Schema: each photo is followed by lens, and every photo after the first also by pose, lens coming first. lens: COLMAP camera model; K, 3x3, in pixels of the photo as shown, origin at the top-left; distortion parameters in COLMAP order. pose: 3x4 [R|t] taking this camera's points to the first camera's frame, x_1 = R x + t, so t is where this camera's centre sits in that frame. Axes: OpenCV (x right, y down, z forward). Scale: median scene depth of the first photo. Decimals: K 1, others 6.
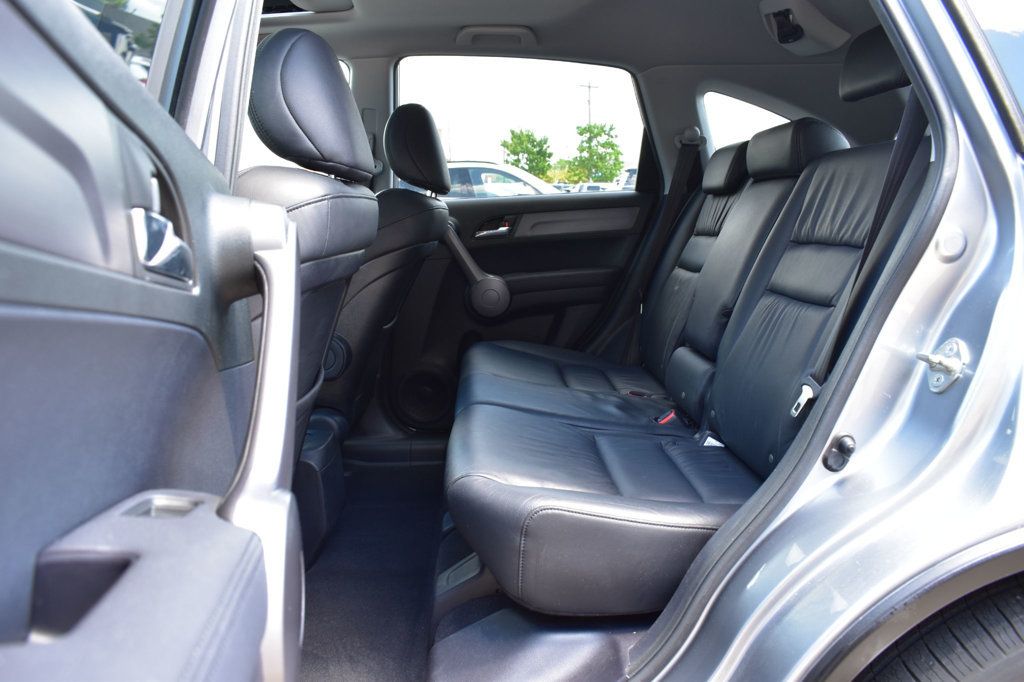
lens RADIAL K [[789.3, 0, 512.0], [0, 789.3, 341.0], [0, 0, 1]] dist [-0.095255, 0.009085]
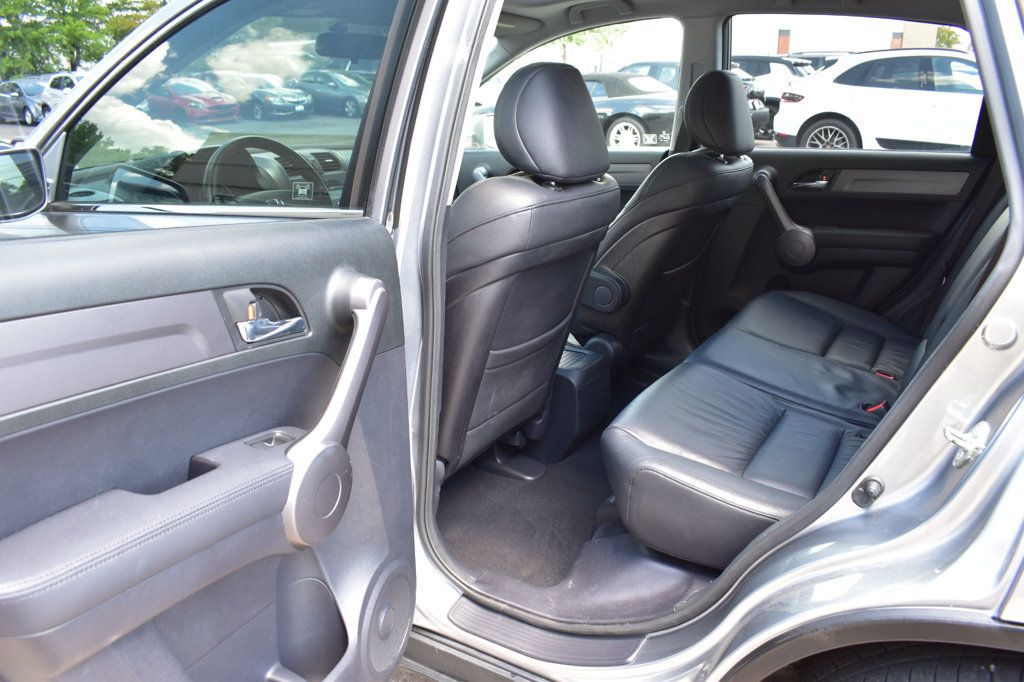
lens RADIAL K [[789.3, 0, 512.0], [0, 789.3, 341.0], [0, 0, 1]] dist [-0.095255, 0.009085]
pose [[0.845932, 0.180216, -0.501917, 0.249224], [-0.099678, 0.978016, 0.183164, -0.111357], [0.523892, -0.104914, 0.845299, -0.101802]]
